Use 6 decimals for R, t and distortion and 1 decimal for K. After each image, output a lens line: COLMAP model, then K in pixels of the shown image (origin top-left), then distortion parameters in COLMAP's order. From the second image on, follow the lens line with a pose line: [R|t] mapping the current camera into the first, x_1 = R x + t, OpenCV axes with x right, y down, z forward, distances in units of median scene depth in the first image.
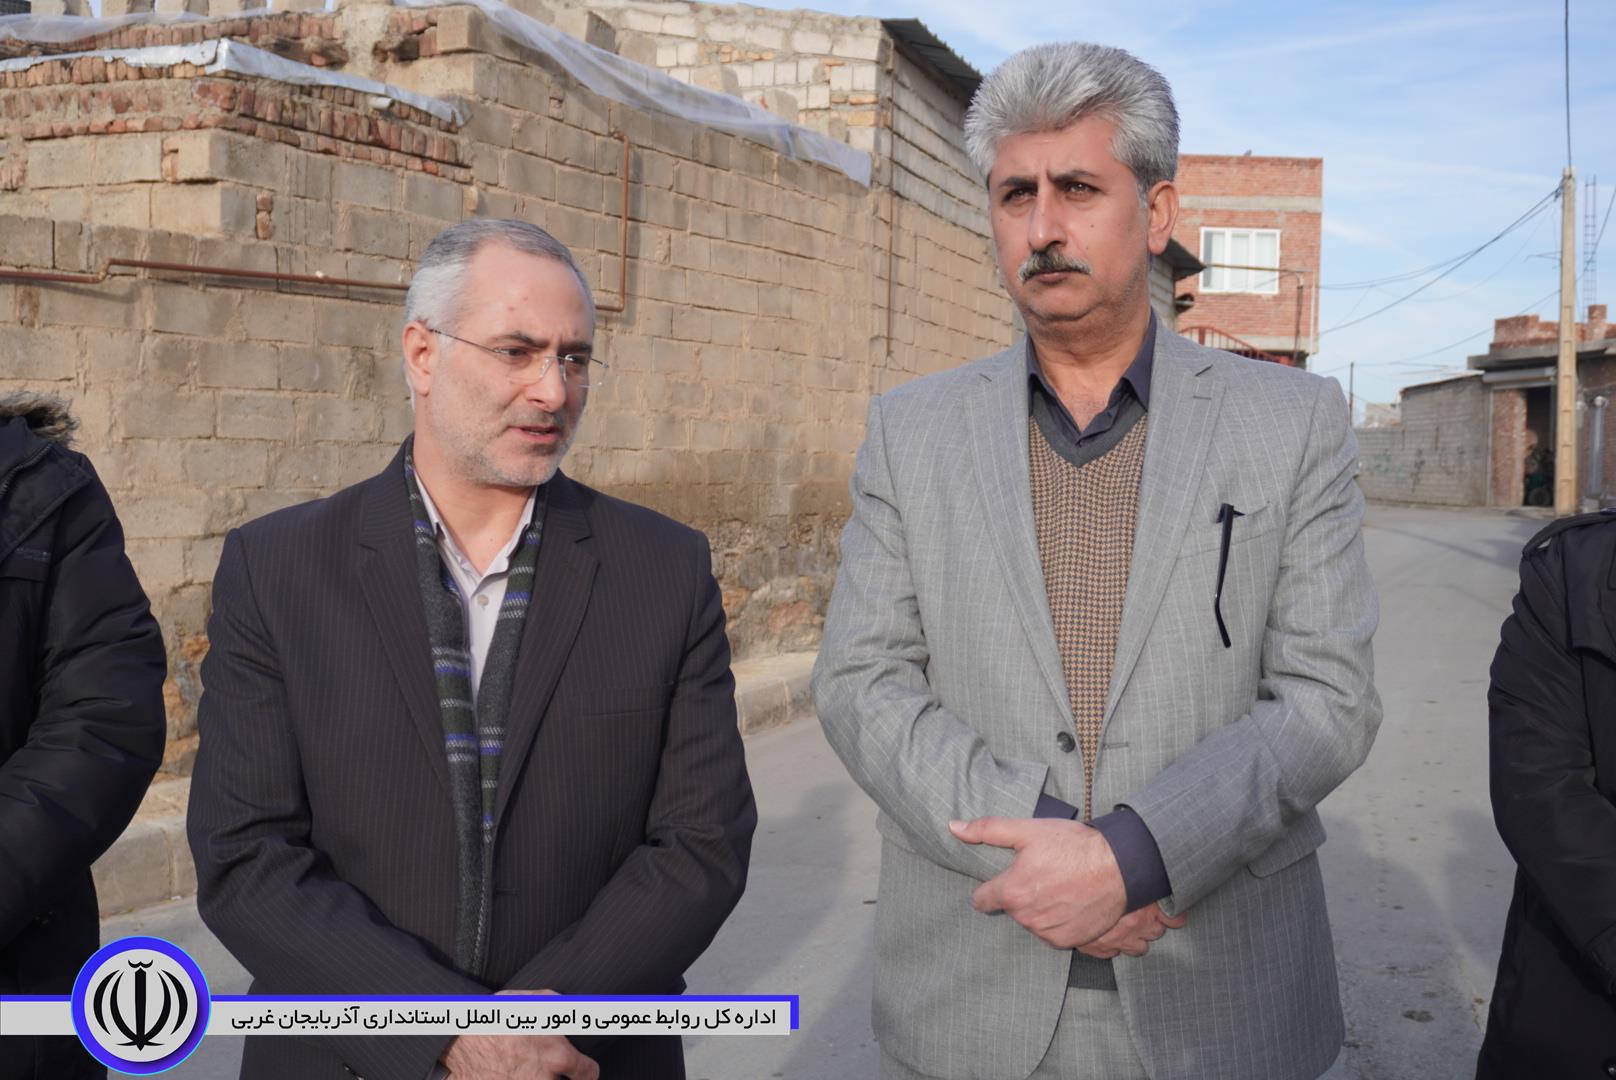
lens RADIAL K [[1716.8, 0, 808.0], [0, 1716.8, 540.0], [0, 0, 1]] dist [0.001034, -0.015654]
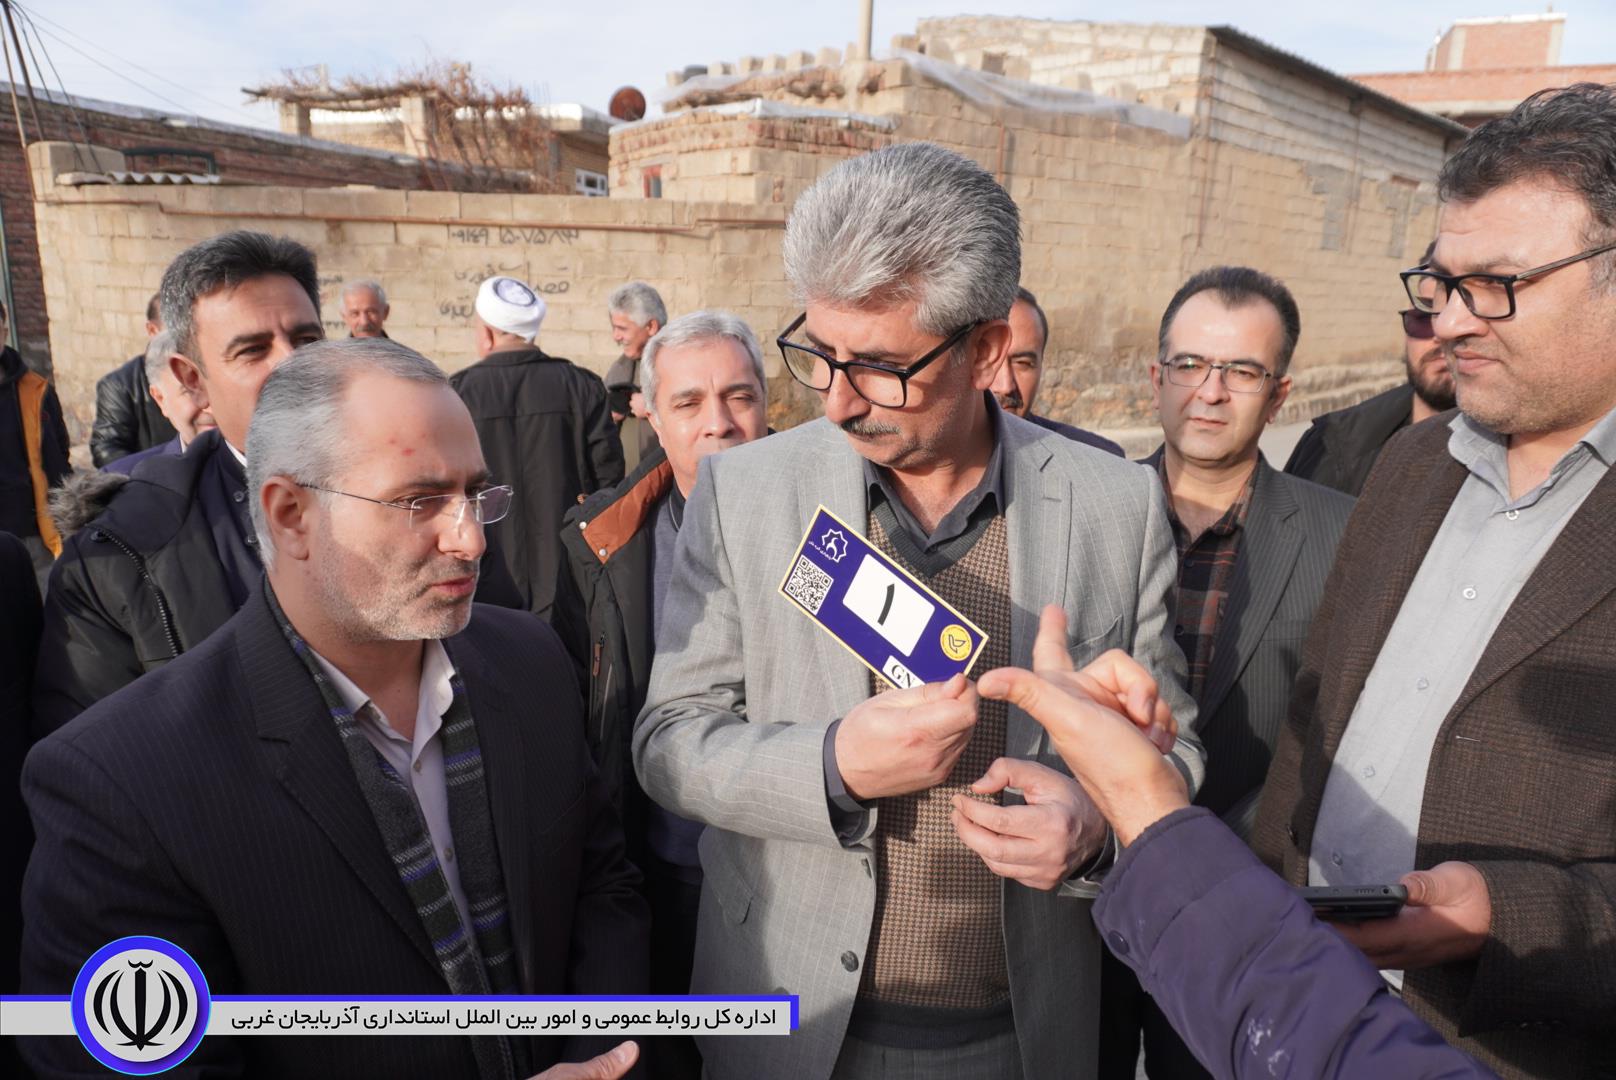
lens RADIAL K [[1081.1, 0, 808.0], [0, 1081.1, 540.0], [0, 0, 1]] dist [-0.046733, 0.034609]
pose [[0.908794, 0.095895, -0.406077, 0.224325], [-0.022433, 0.983053, 0.181942, -0.018888], [0.416642, -0.156238, 0.895544, -0.131168]]
